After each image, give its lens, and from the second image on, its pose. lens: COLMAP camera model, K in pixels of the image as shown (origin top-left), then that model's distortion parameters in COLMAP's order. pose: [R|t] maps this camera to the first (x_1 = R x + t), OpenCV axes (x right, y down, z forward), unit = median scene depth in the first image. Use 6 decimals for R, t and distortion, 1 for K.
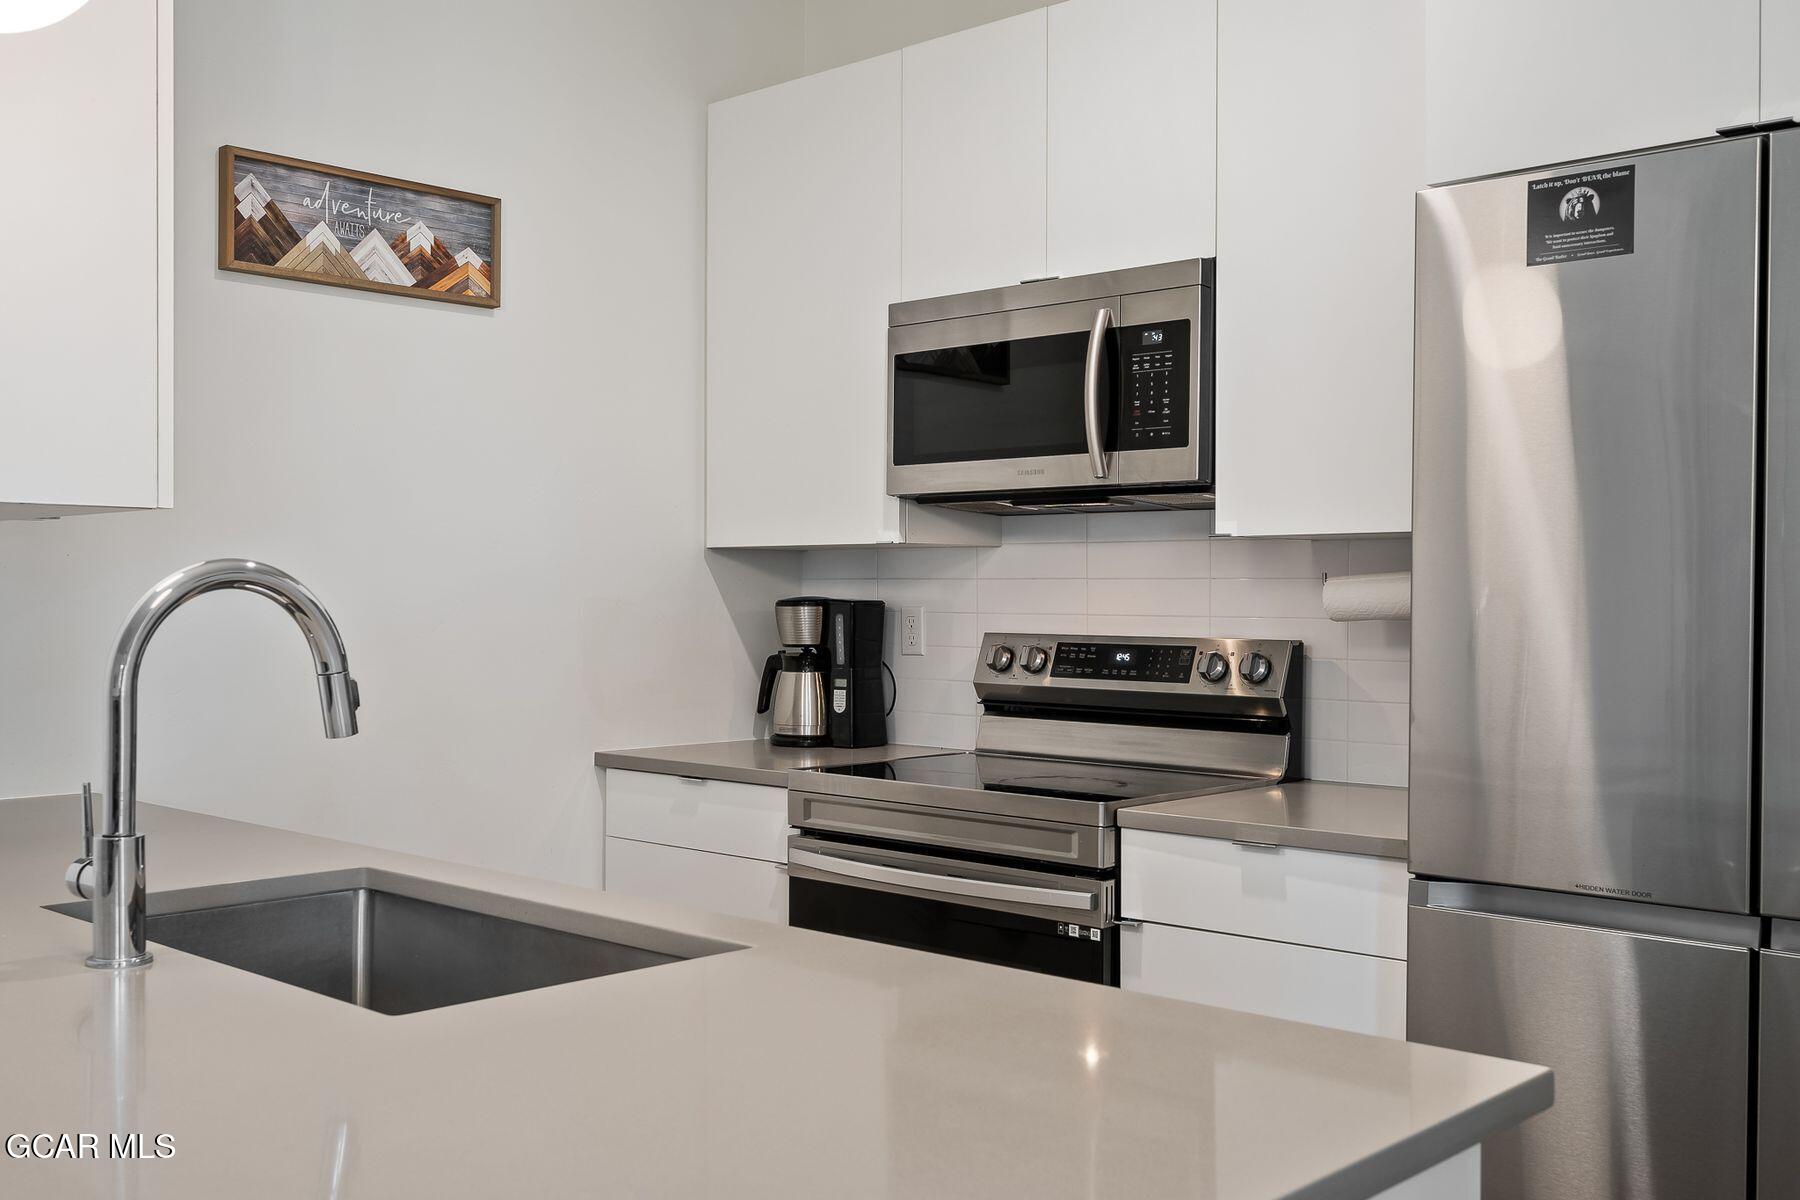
lens RADIAL K [[1757.7, 0, 848.4], [0, 1757.7, 614.9], [0, 0, 1]] dist [0.003129, 0.000000]
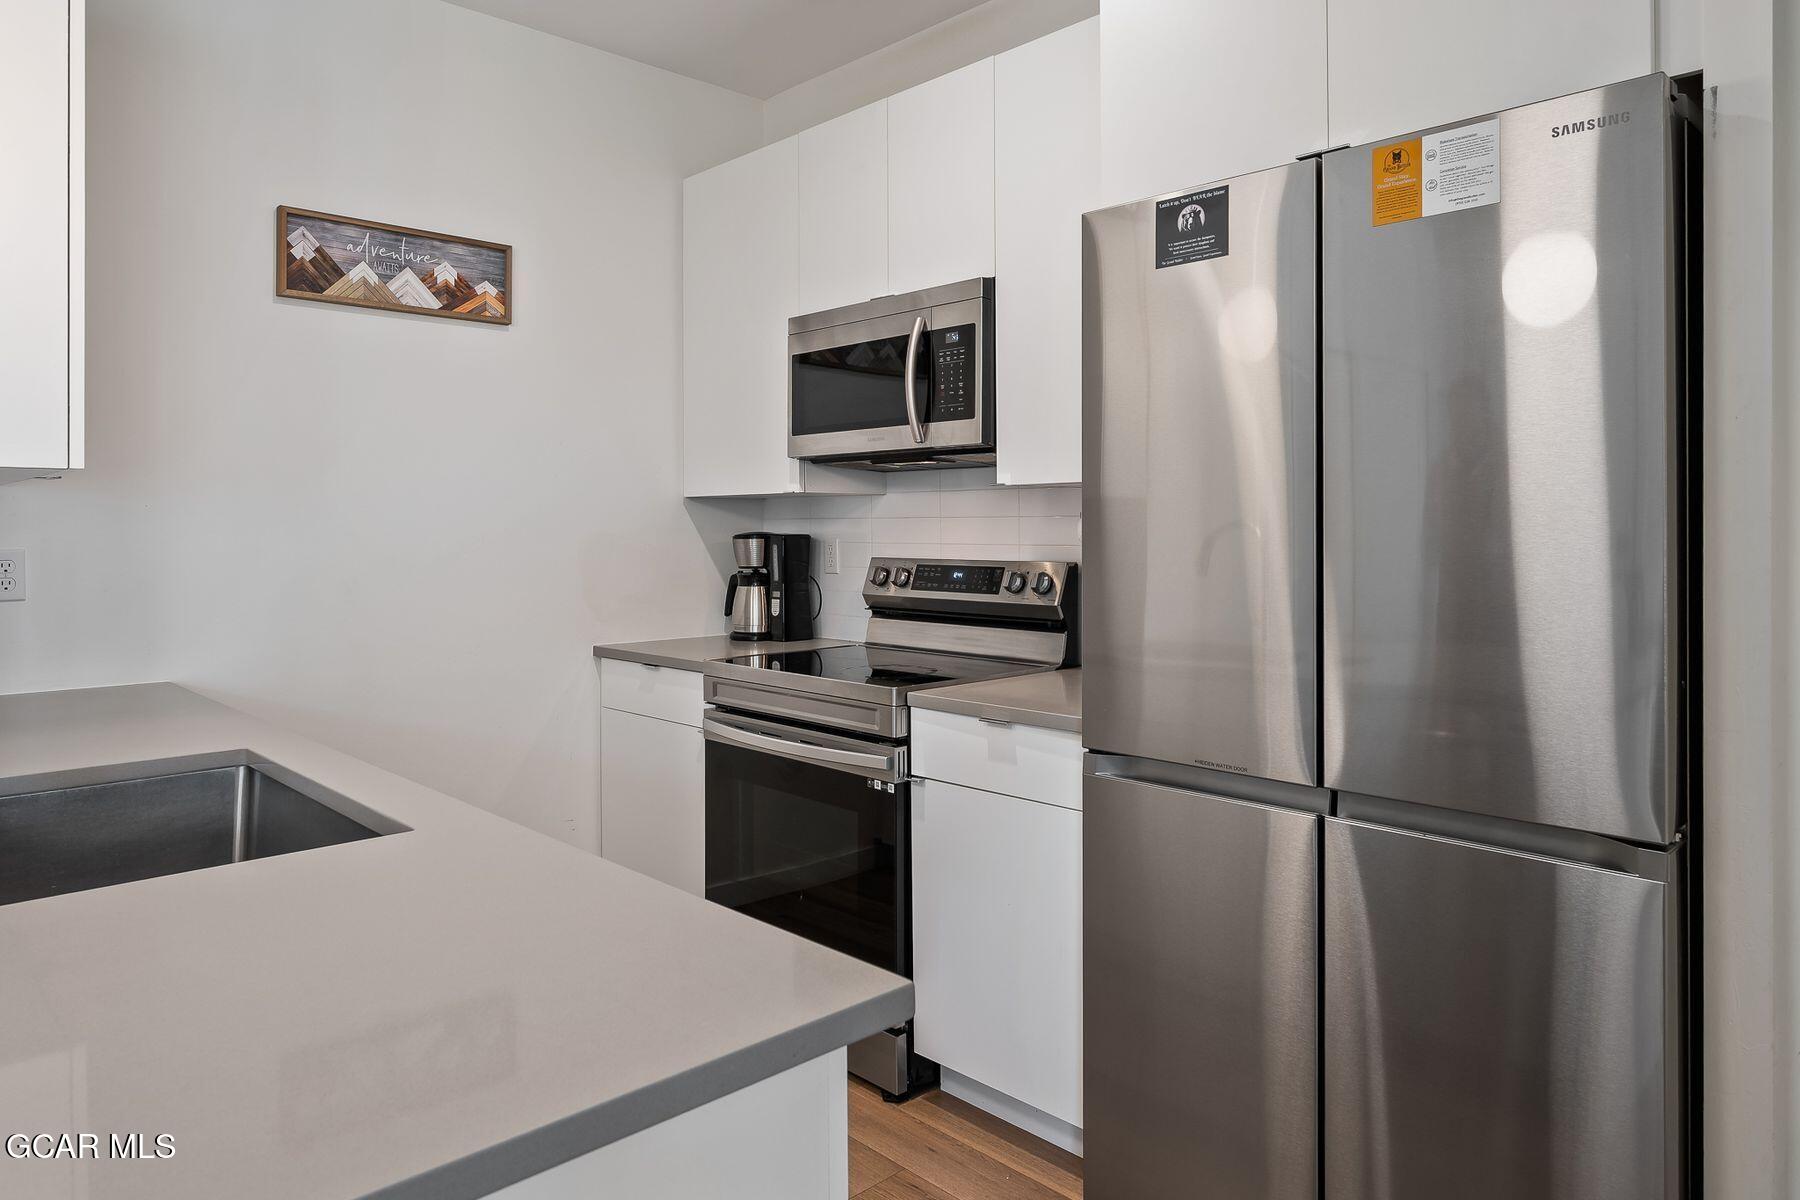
lens RADIAL K [[1147.1, 0, 934.7], [0, 1147.1, 522.4], [0, 0, 1]] dist [0.007156, -0.000986]
pose [[0.999601, -0.007207, -0.027313, 0.172903], [0.006759, 0.999842, -0.016450, -0.002480], [0.027427, 0.016259, 0.999492, 0.121148]]
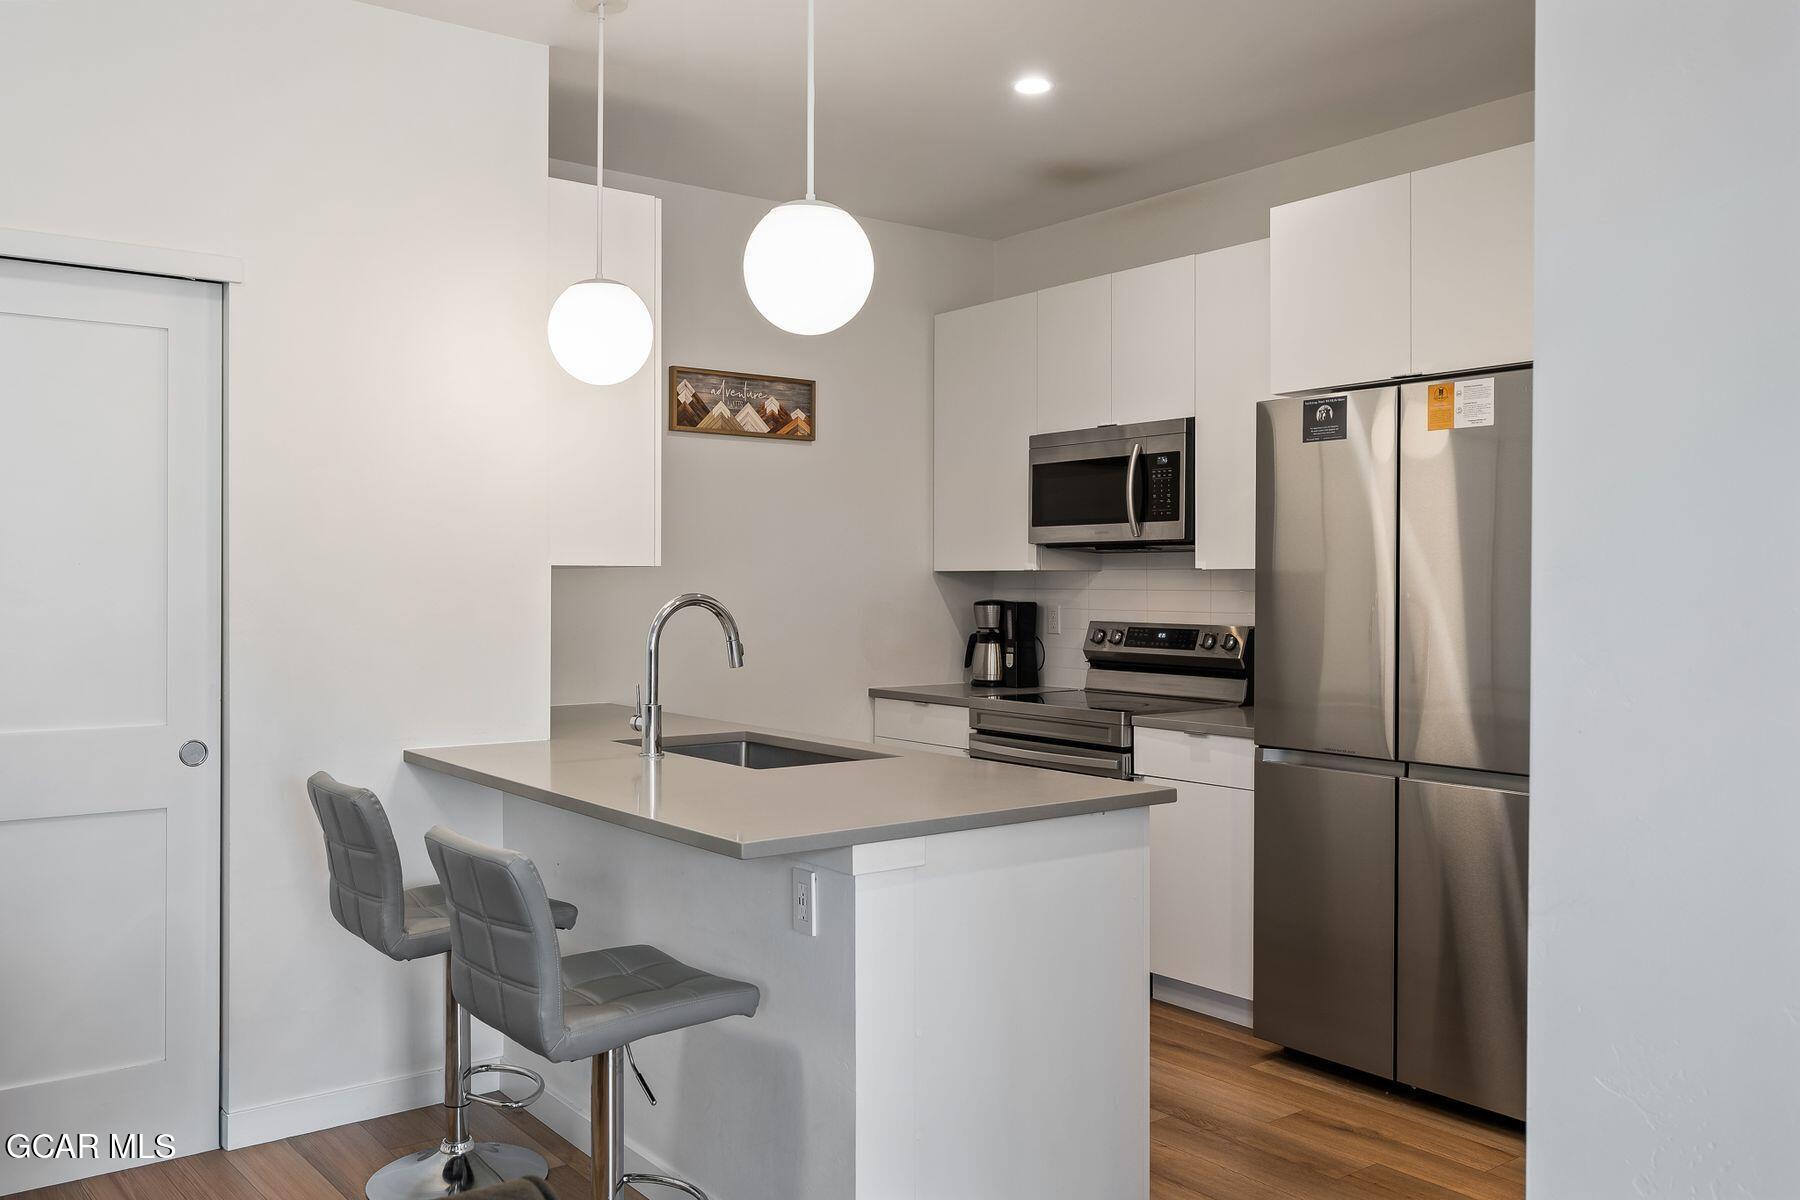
lens RADIAL K [[1449.3, 0, 894.4], [0, 1449.3, 590.4], [0, 0, 1]] dist [0.010308, 0.003910]
pose [[0.987276, -0.001662, -0.159009, 0.130466], [0.000634, 0.999979, -0.006516, -0.012378], [0.159016, 0.006332, 0.987256, -0.501718]]
